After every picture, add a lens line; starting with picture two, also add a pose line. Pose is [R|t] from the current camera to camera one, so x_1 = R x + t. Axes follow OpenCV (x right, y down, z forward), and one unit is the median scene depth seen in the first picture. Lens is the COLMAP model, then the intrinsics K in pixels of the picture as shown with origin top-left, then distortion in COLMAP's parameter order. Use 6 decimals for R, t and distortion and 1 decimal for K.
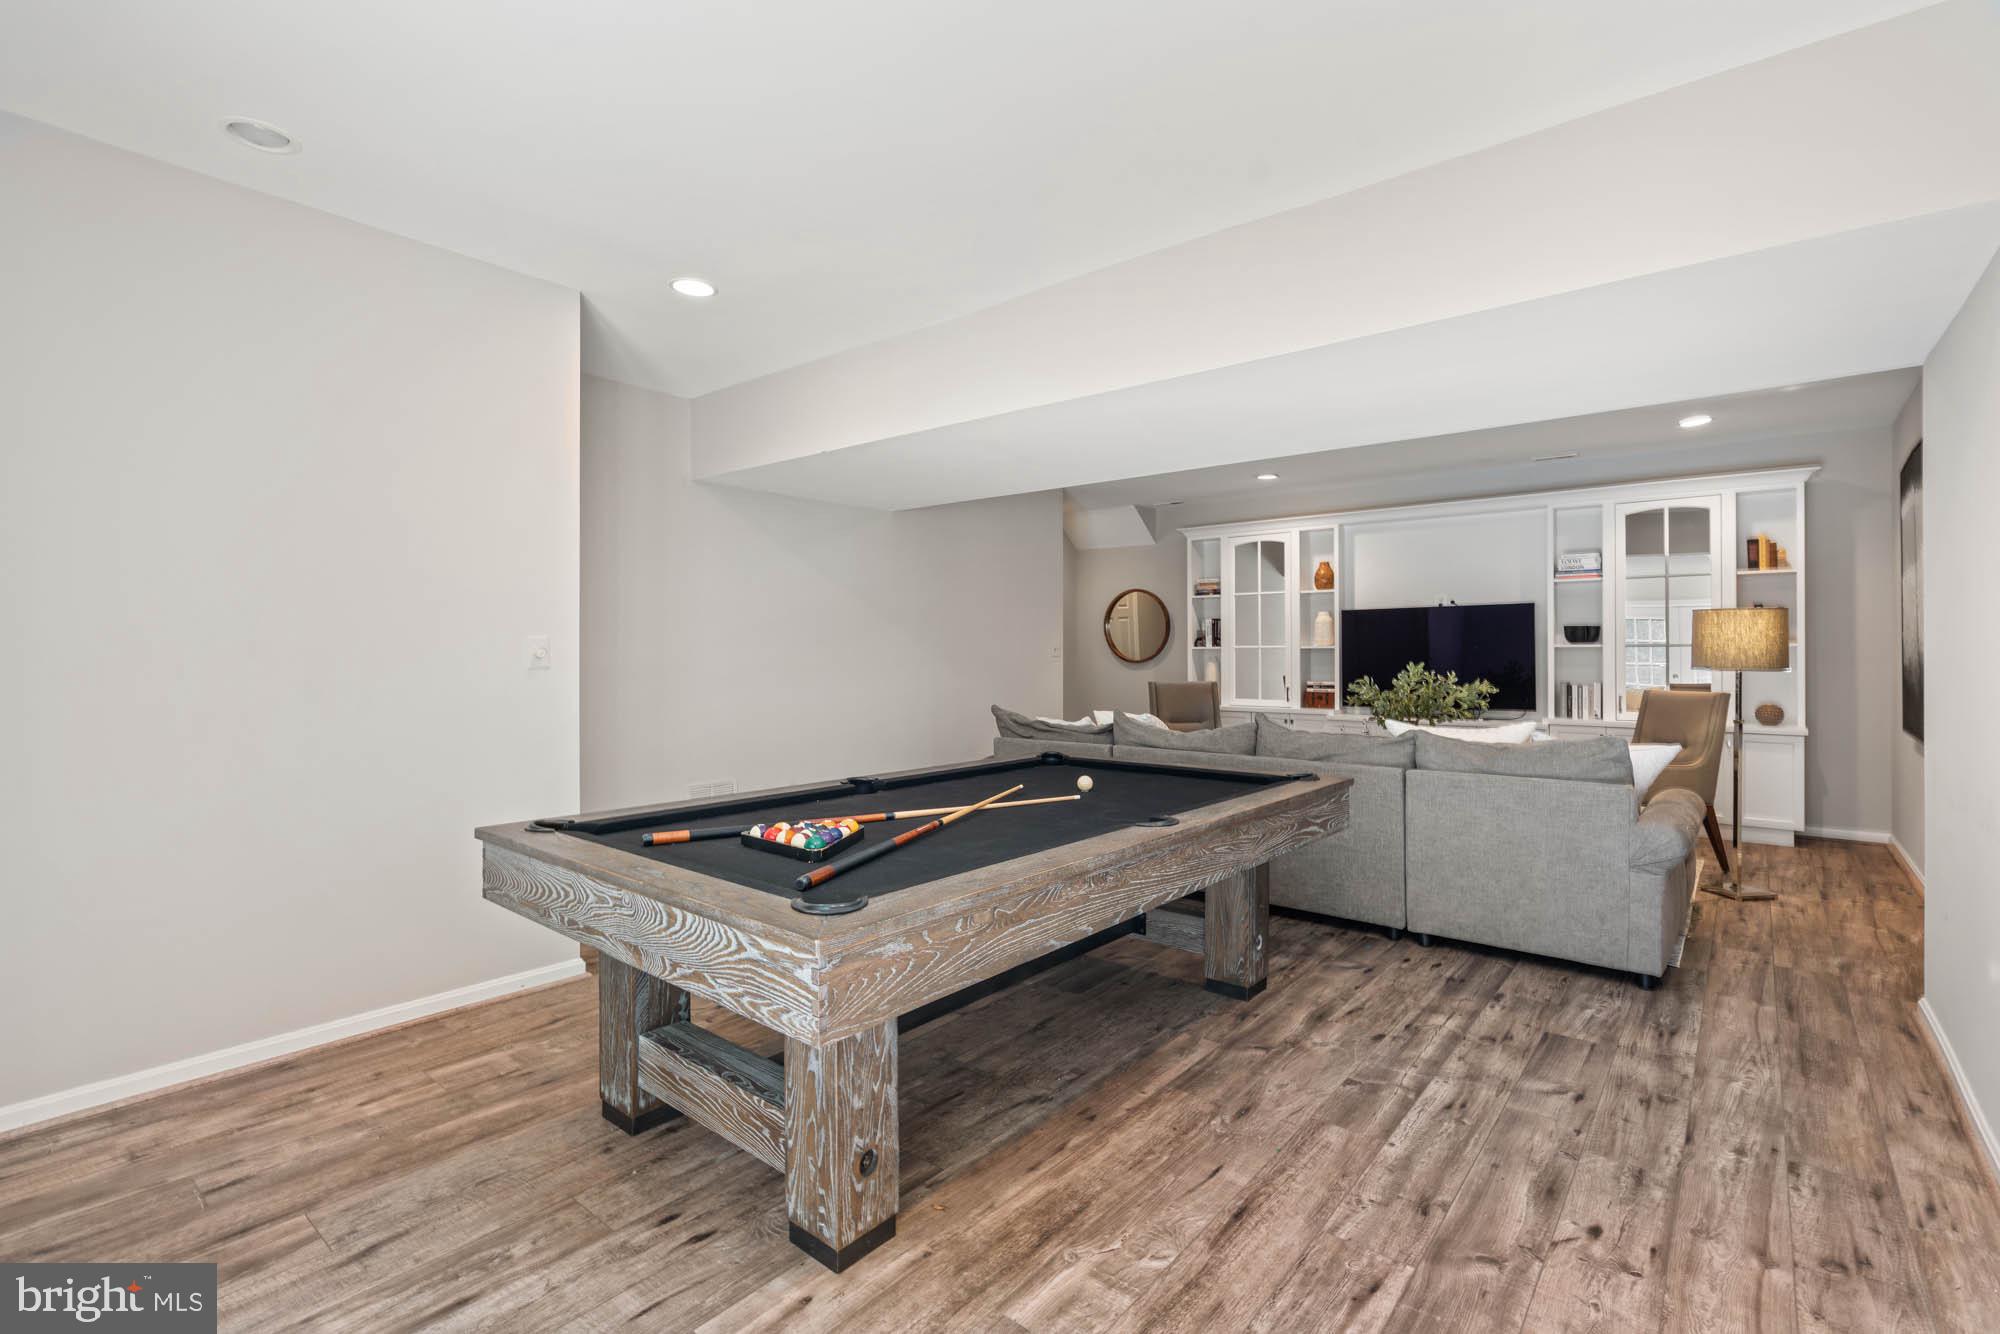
lens RADIAL K [[895.1, 0, 993.5], [0, 895.1, 669.6], [0, 0, 1]] dist [-0.013629, 0.009019]
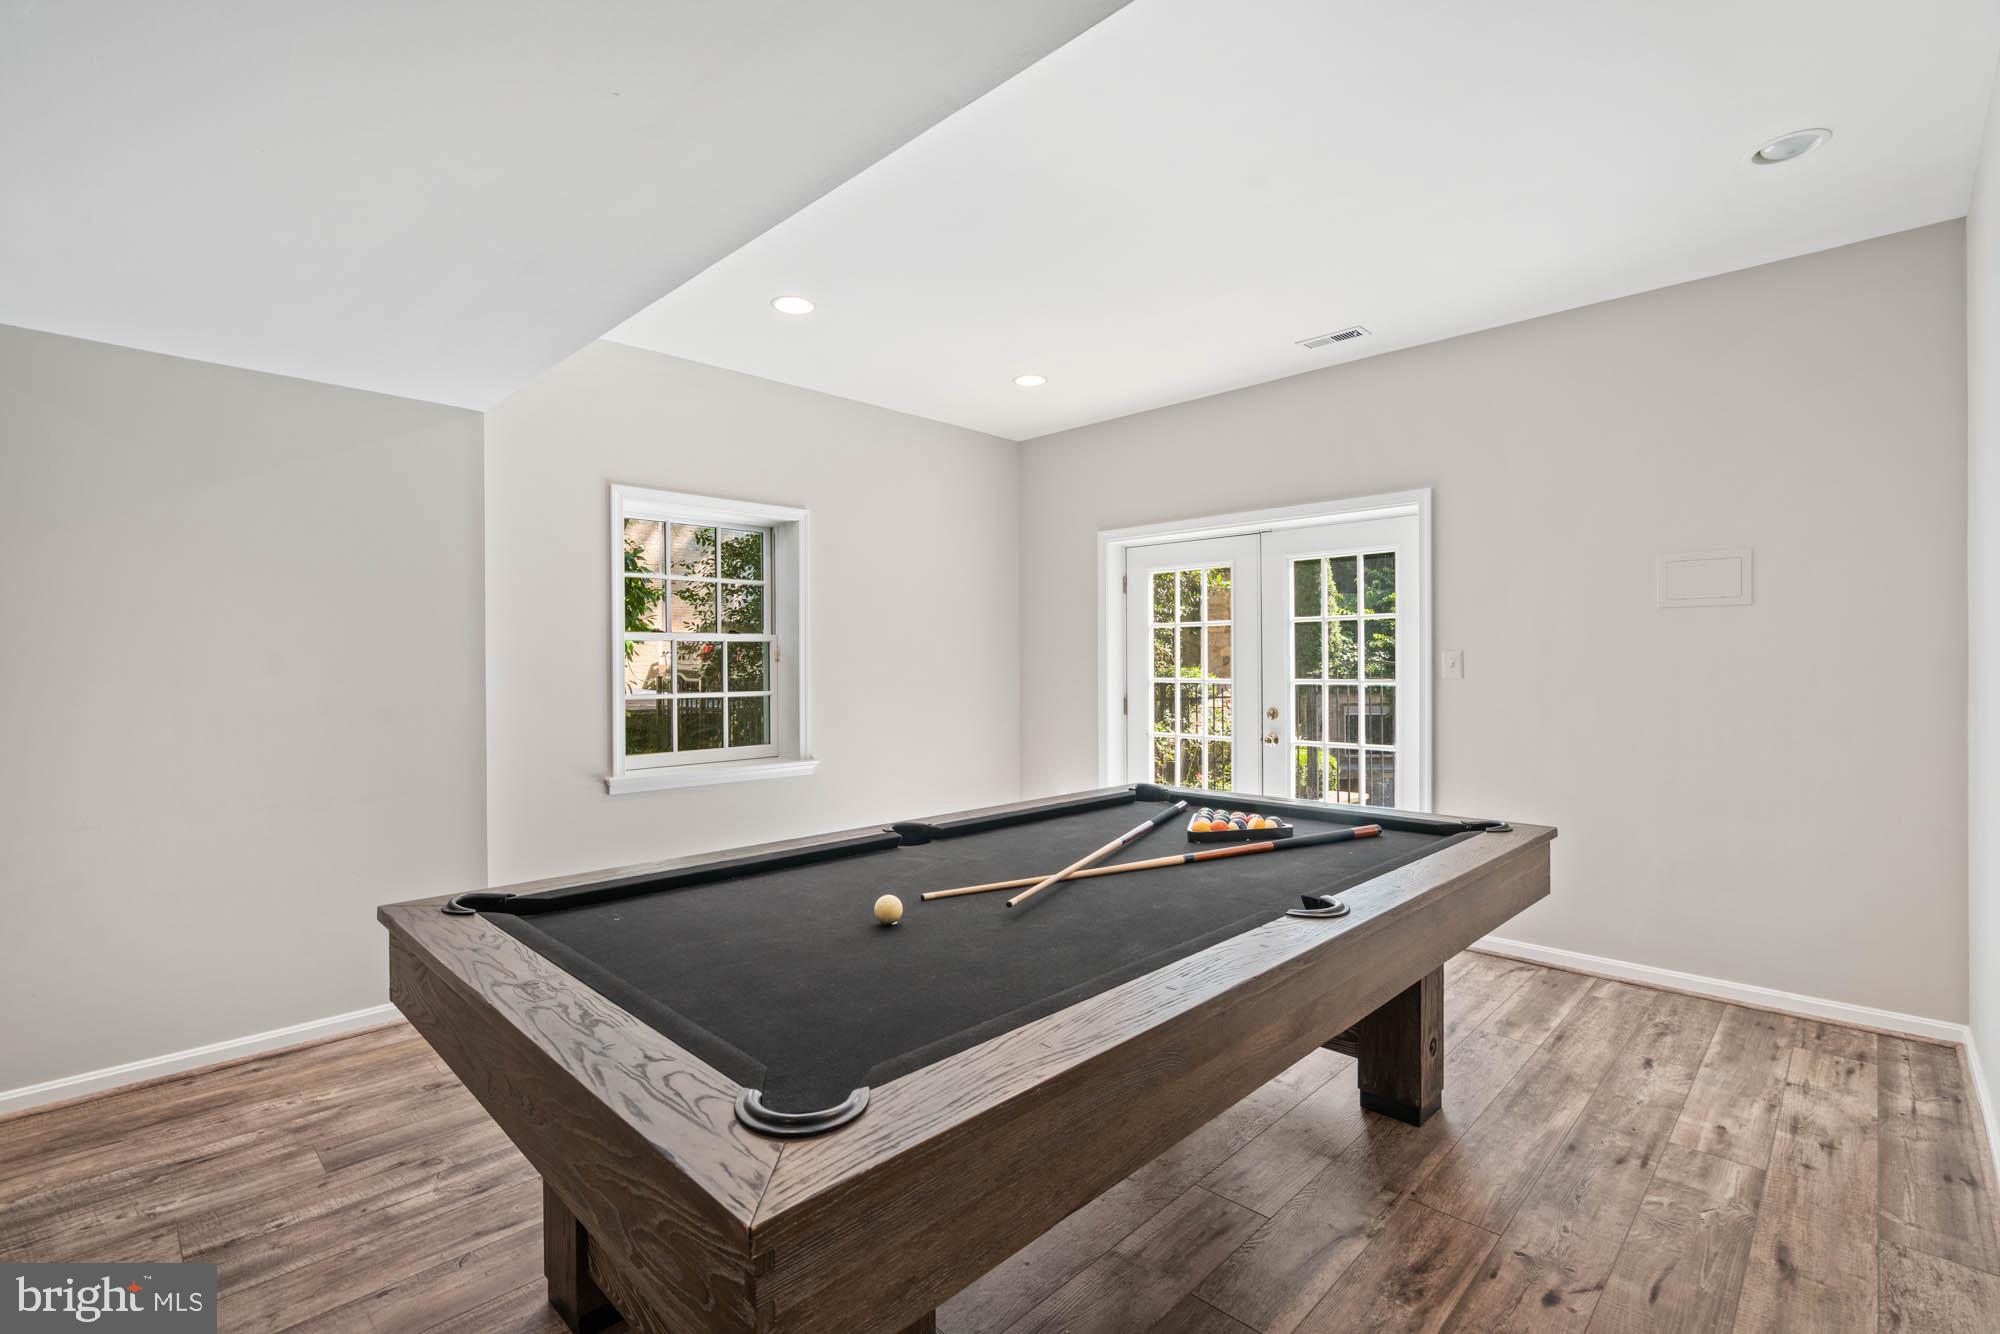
lens RADIAL K [[895.1, 0, 993.5], [0, 895.1, 669.6], [0, 0, 1]] dist [-0.013629, 0.009019]
pose [[-0.996100, 0.007446, 0.087916, -0.011939], [0.009792, 0.999607, 0.026284, -0.037491], [-0.087686, 0.027042, -0.995781, 1.858250]]
